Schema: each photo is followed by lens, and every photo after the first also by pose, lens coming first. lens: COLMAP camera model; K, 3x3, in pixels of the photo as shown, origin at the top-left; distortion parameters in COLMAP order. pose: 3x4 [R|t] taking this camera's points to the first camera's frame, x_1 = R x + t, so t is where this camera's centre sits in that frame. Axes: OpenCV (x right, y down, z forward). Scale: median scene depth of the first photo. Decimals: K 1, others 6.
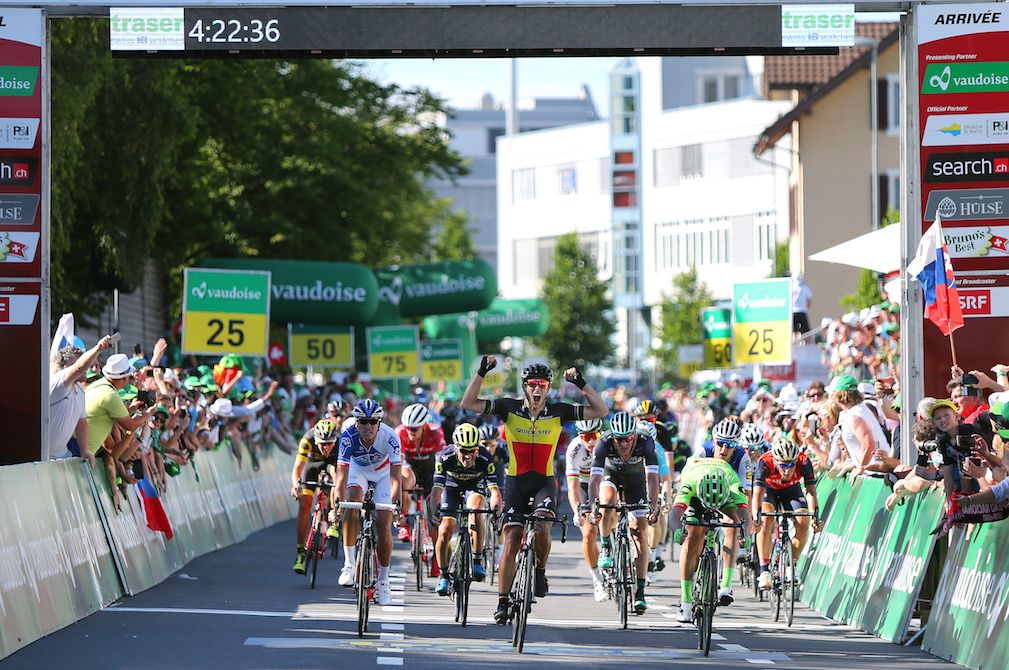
lens RADIAL K [[4499.7, 0, 506.4], [0, 4499.7, 333.9], [0, 0, 1]] dist [0.089063, 0.000000]
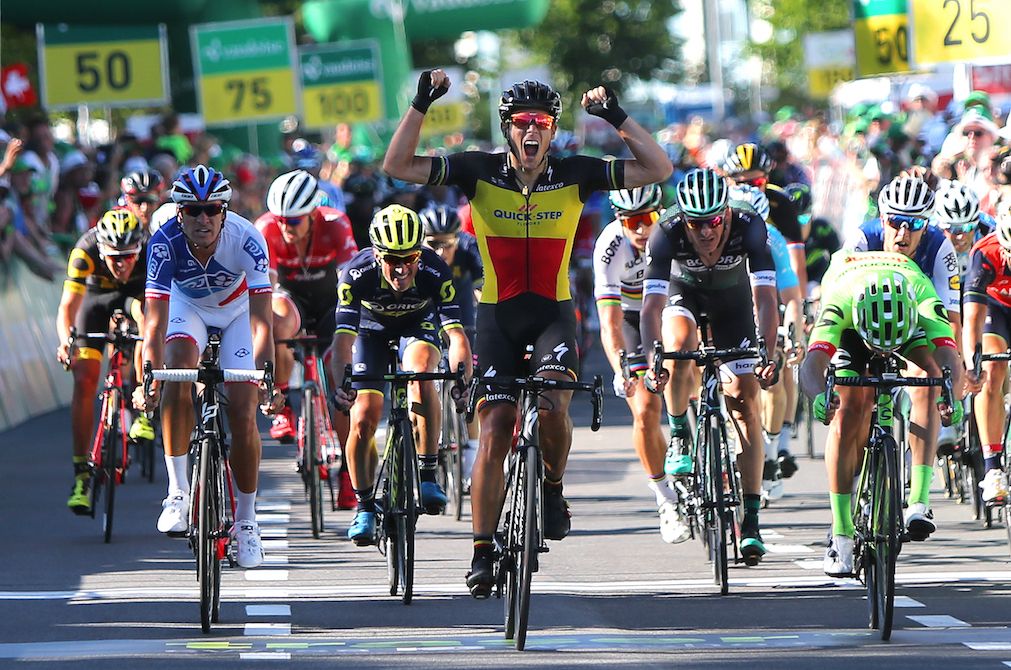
lens RADIAL K [[4508.6, 0, 503.9], [0, 4508.6, 336.3], [0, 0, 1]] dist [0.089063, 0.000000]
pose [[0.999024, -0.044160, 0.001266, 0.002100], [0.044153, 0.999012, 0.005071, 0.032692], [-0.001488, -0.005010, 0.999986, 0.489653]]
